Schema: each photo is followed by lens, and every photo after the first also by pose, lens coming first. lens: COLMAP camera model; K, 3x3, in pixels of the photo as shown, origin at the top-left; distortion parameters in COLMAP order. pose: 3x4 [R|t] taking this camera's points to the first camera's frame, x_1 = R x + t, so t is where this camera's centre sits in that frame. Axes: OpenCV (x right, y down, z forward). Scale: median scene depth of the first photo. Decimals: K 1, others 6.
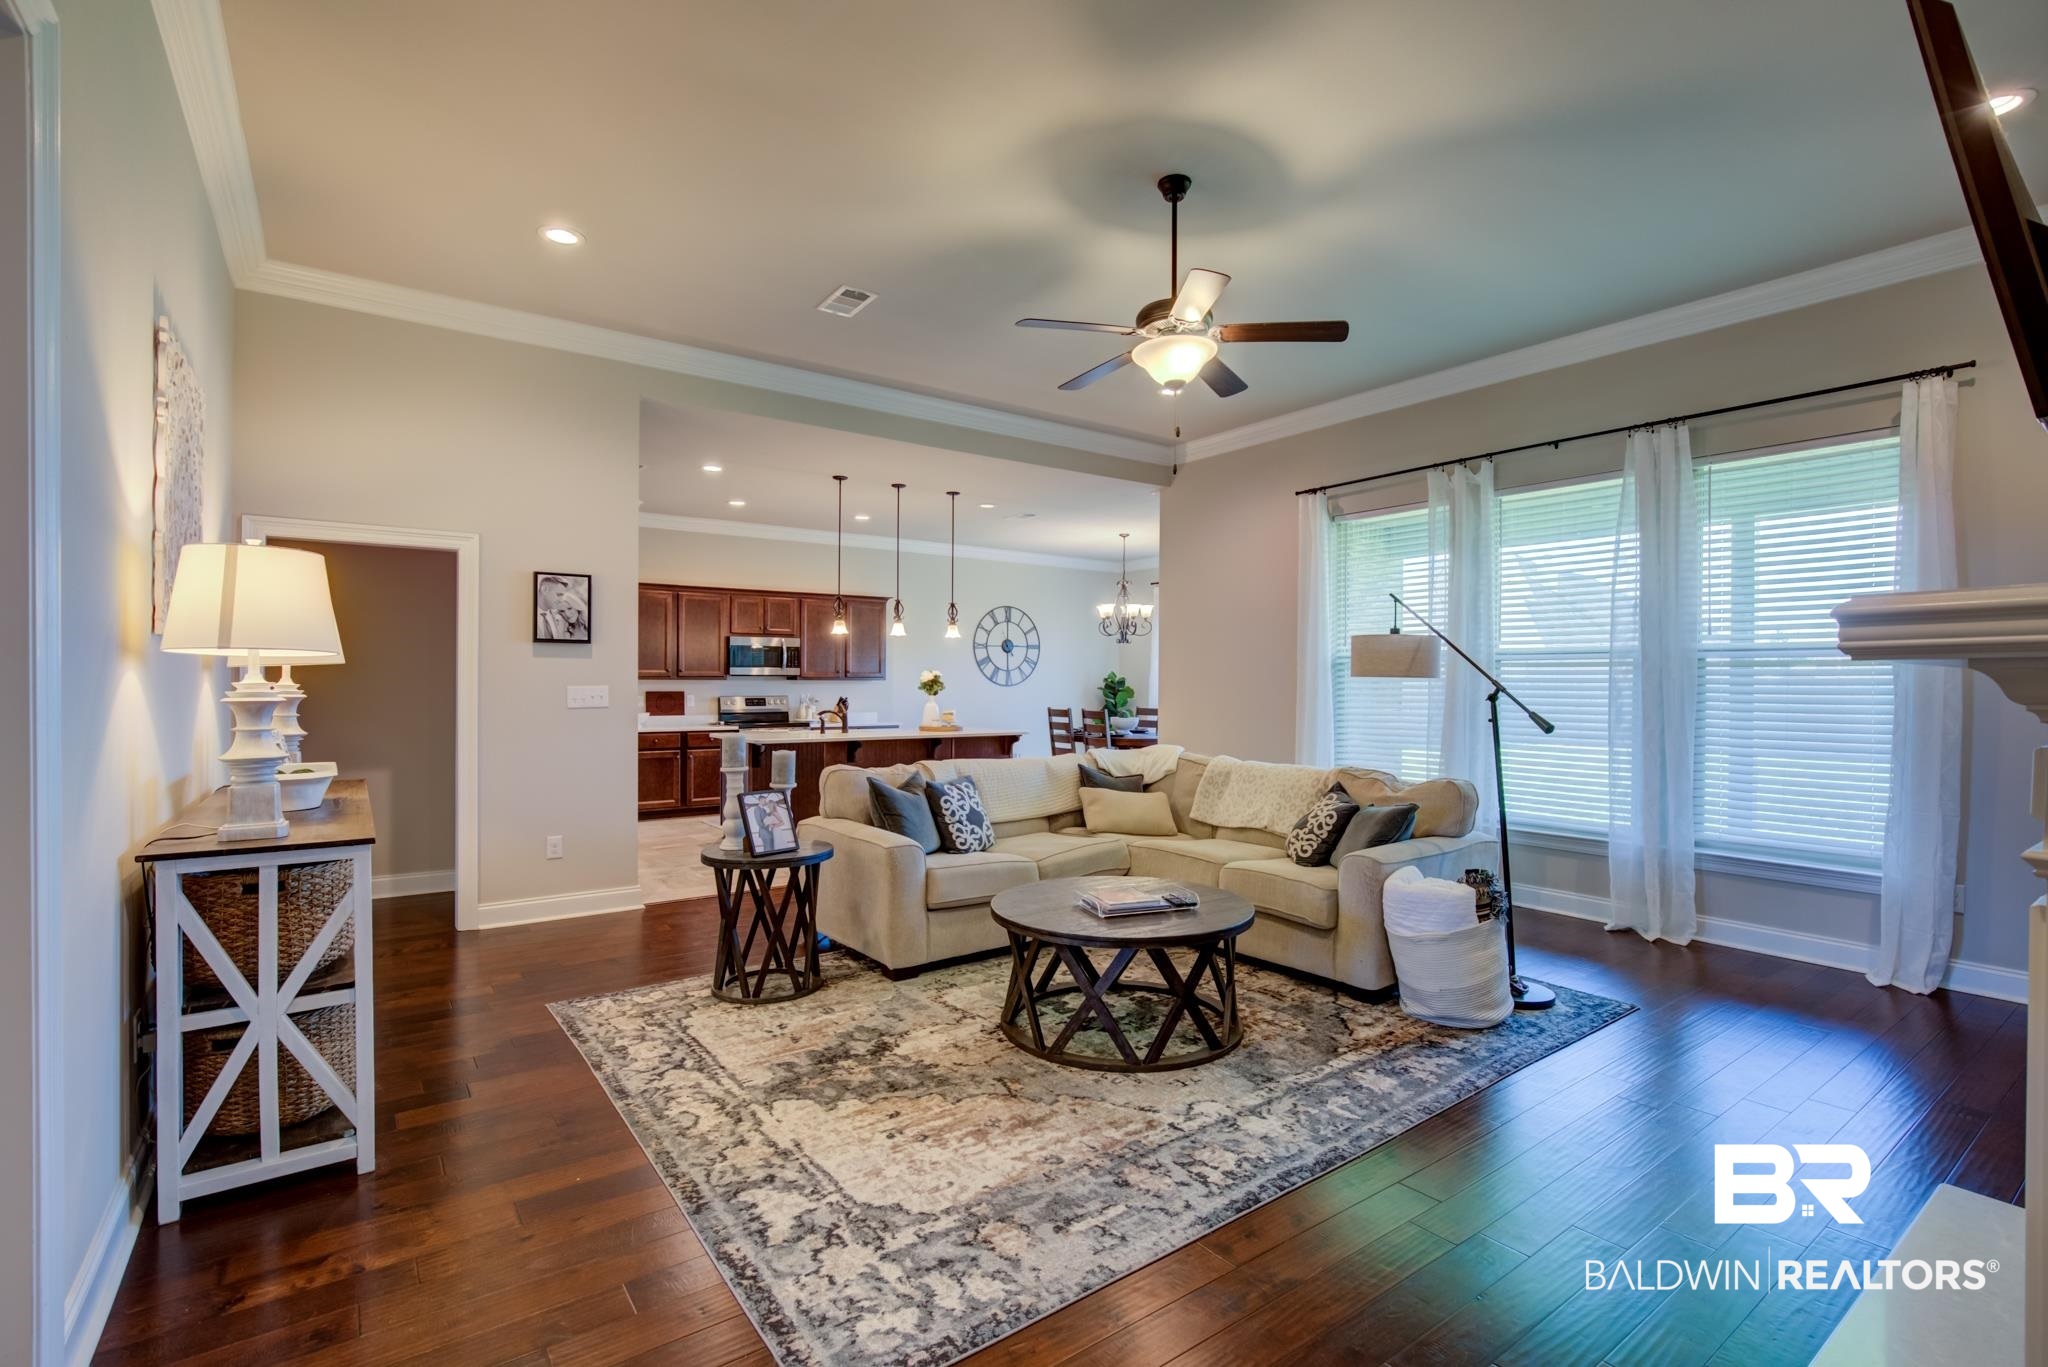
lens RADIAL K [[930.3, 0, 1024.4], [0, 930.3, 684.0], [0, 0, 1]] dist [-0.014879, 0.004753]
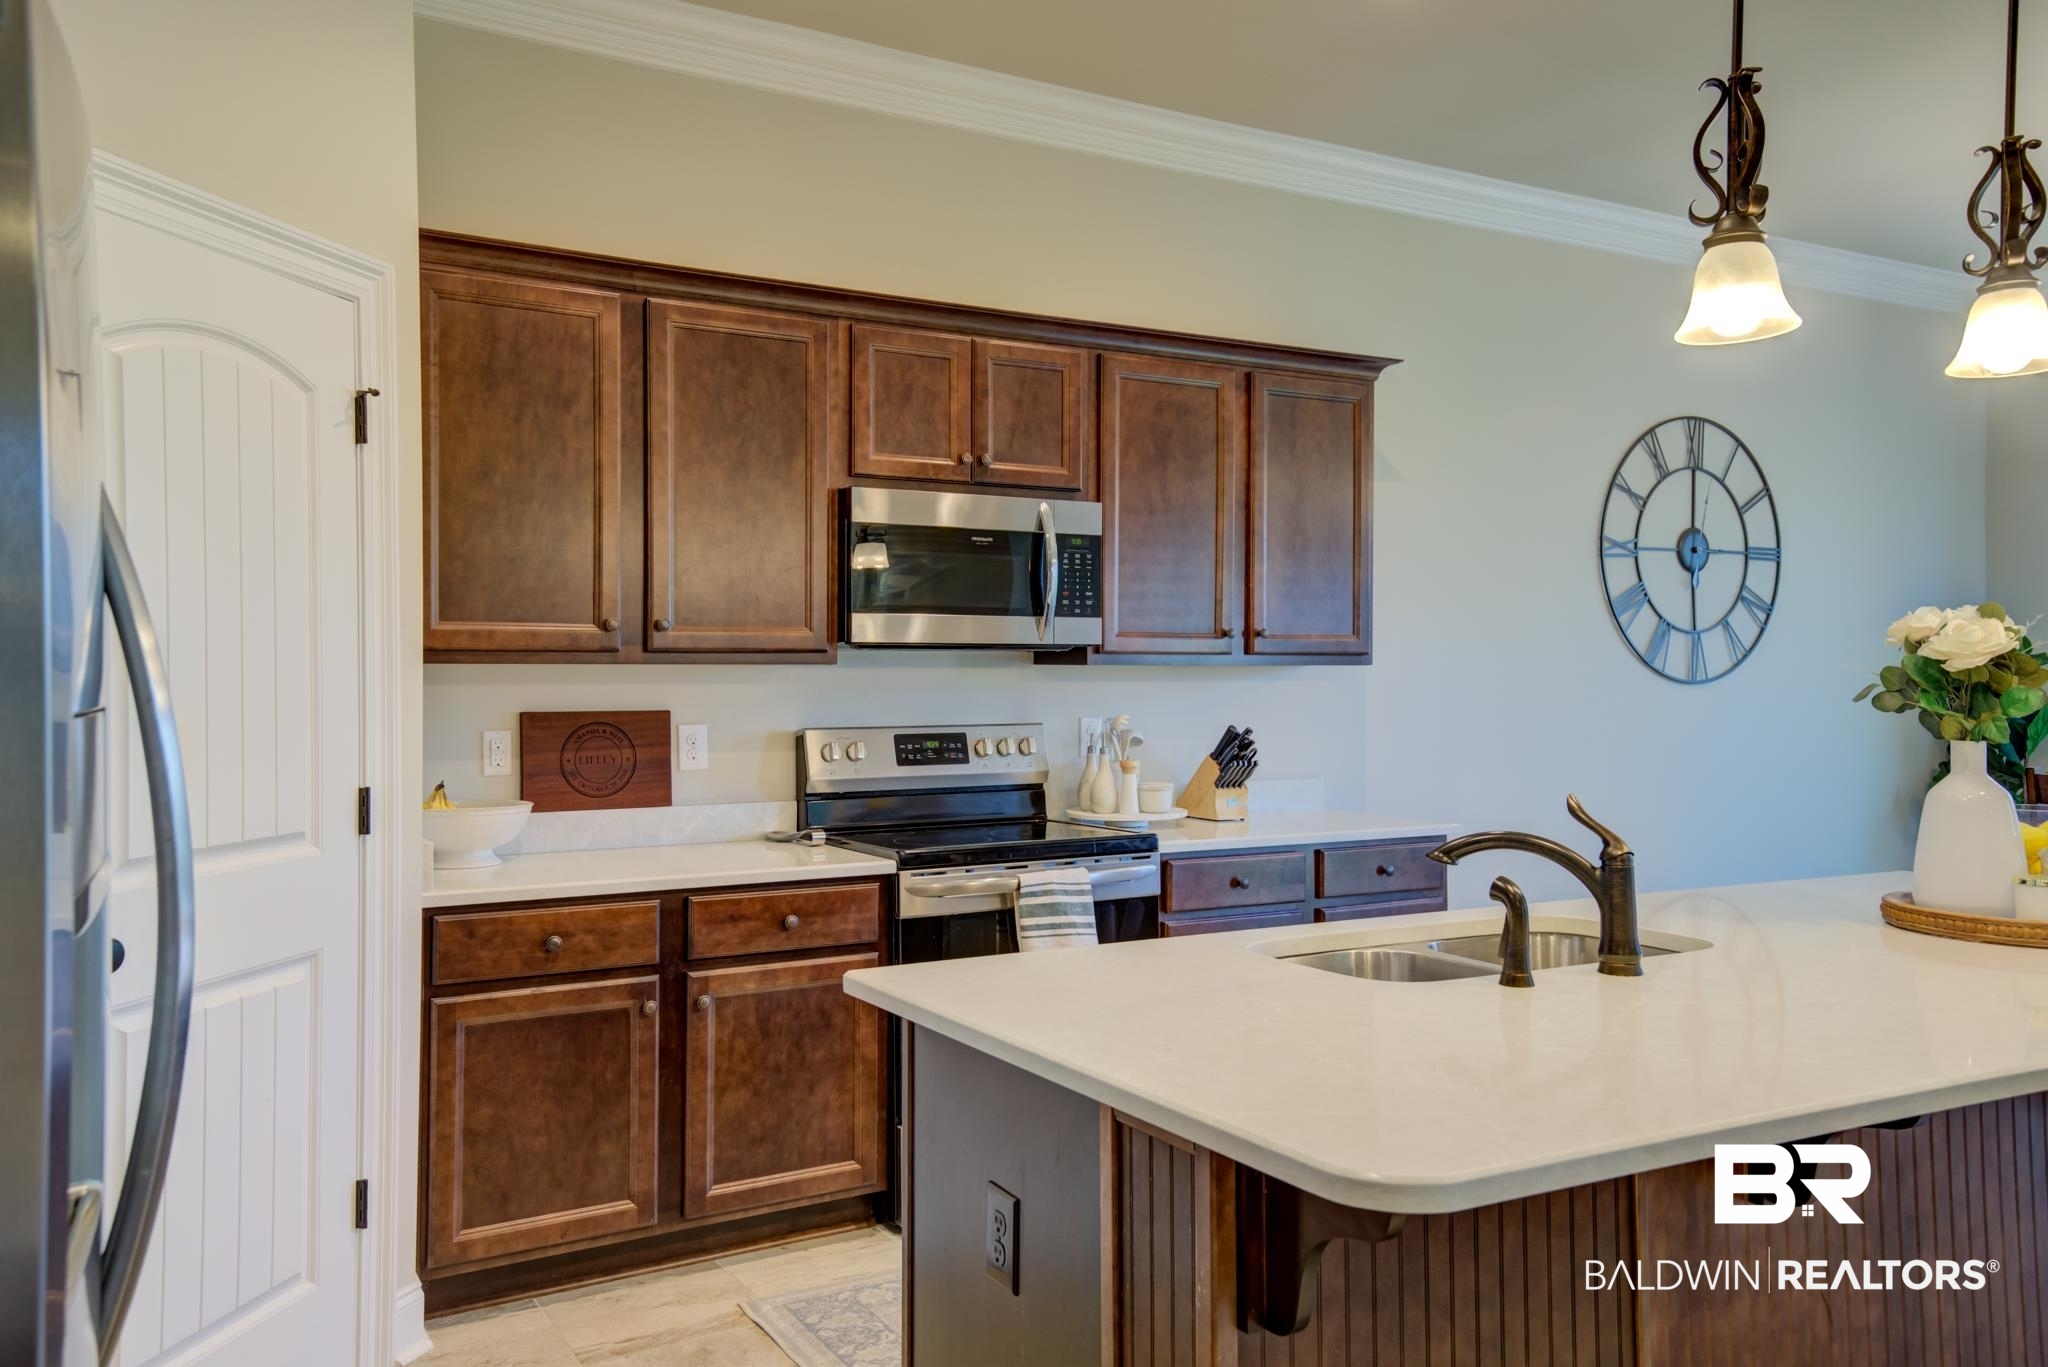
lens RADIAL K [[1551.8, 0, 1012.6], [0, 1551.8, 674.9], [0, 0, 1]] dist [0.065706, 0.002077]
pose [[0.993613, -0.003728, -0.112779, -0.423315], [0.003627, 0.999993, -0.001096, -0.001667], [0.112783, 0.000680, 0.993619, 1.105069]]
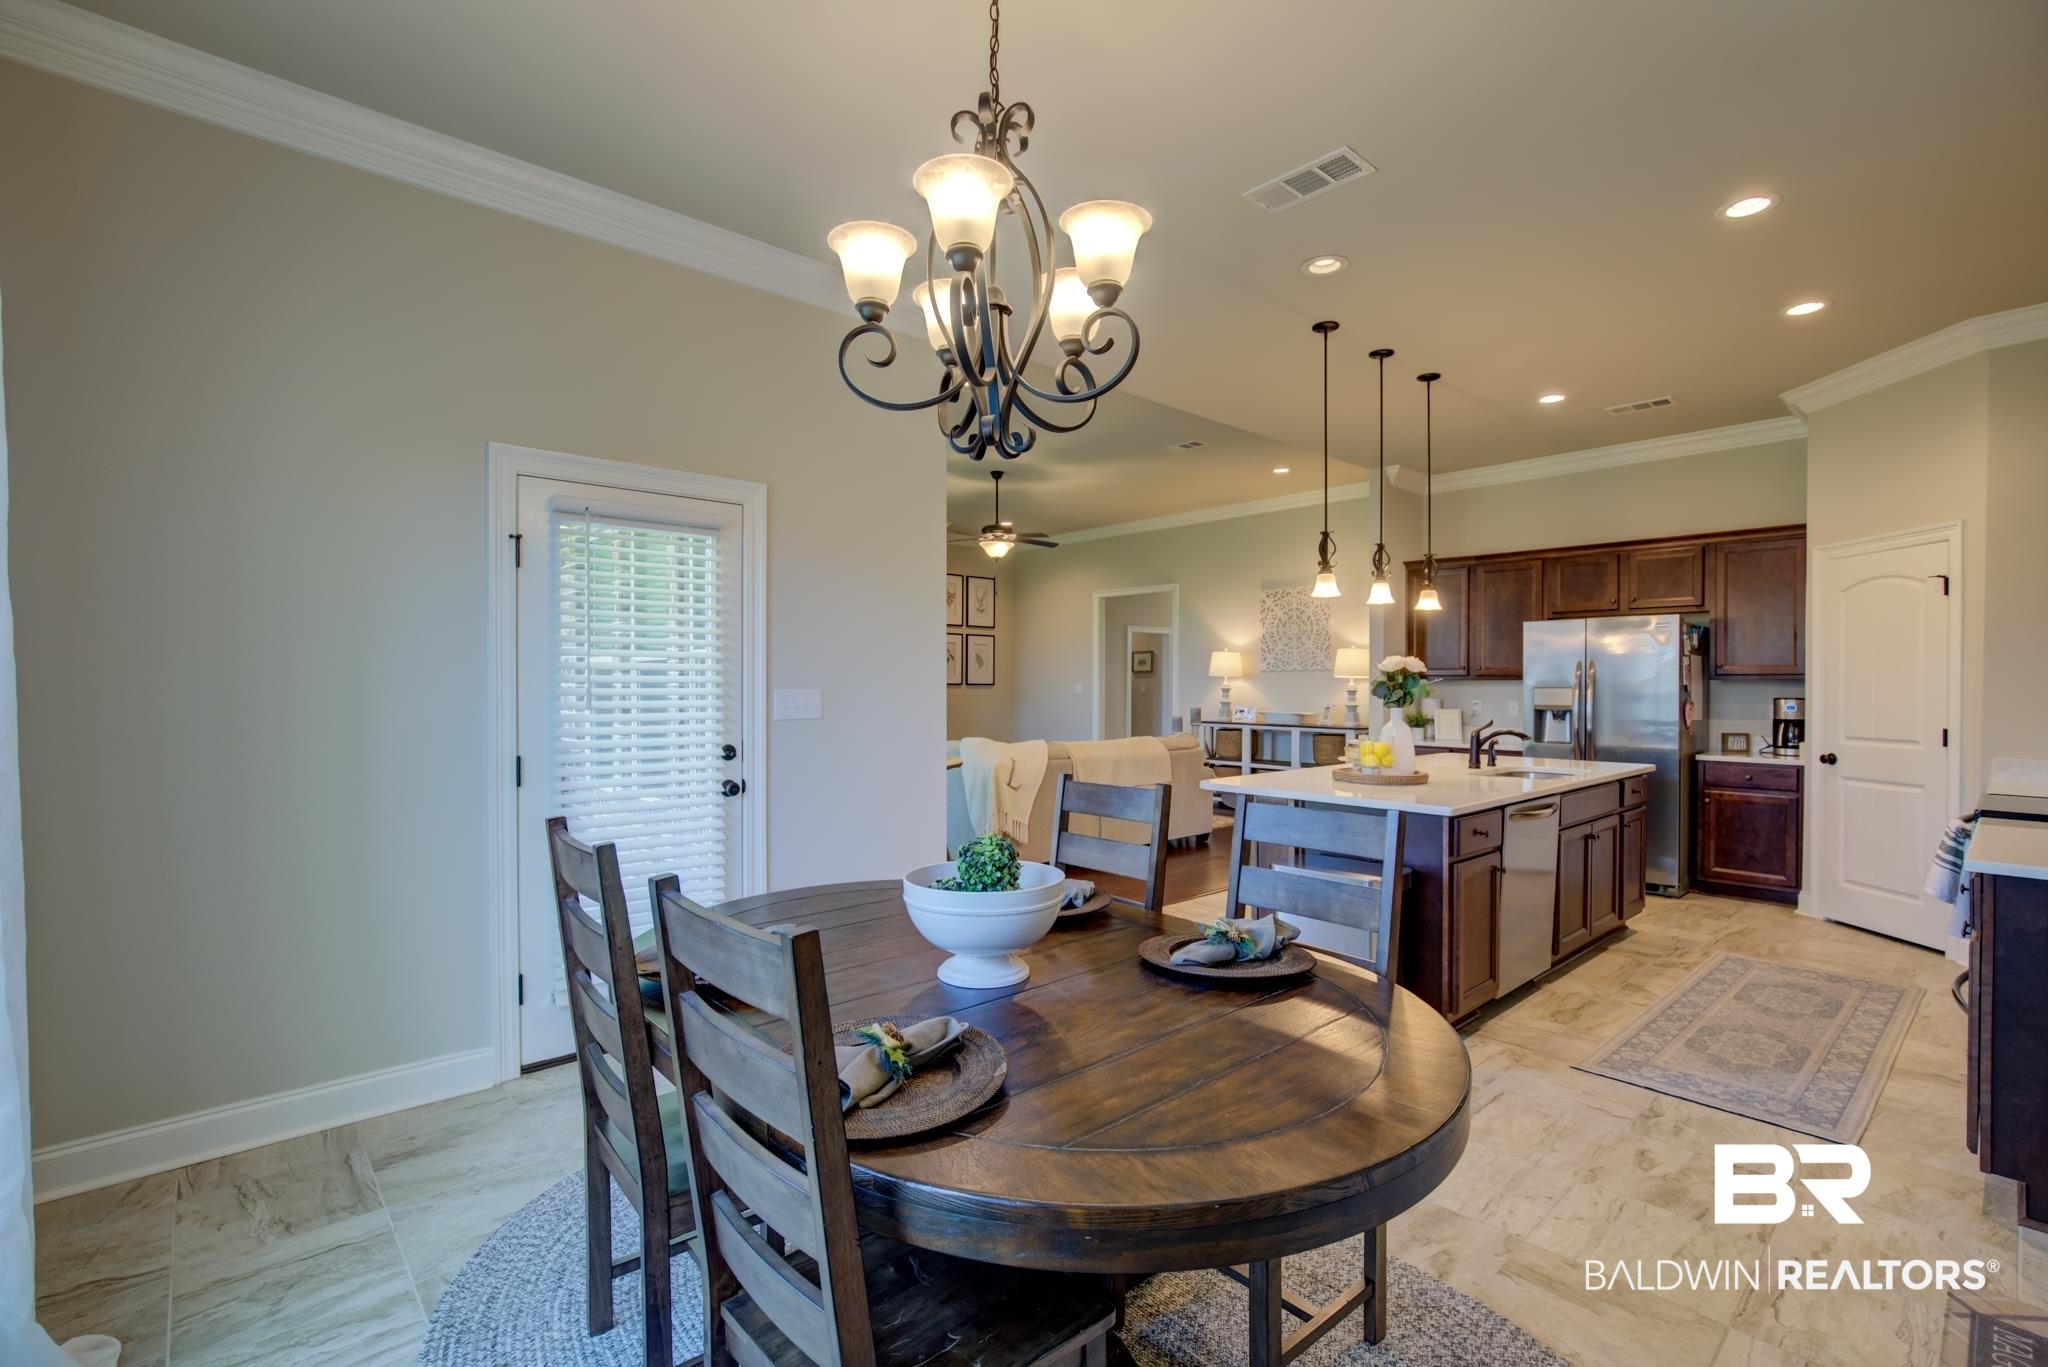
lens RADIAL K [[930.3, 0, 1027.7], [0, 930.3, 692.9], [0, 0, 1]] dist [-0.014879, 0.004753]
pose [[-0.993438, -0.005530, -0.114235, 0.246800], [-0.006861, 0.999913, 0.011257, 0.000963], [0.114163, 0.011967, -0.993390, 2.438371]]
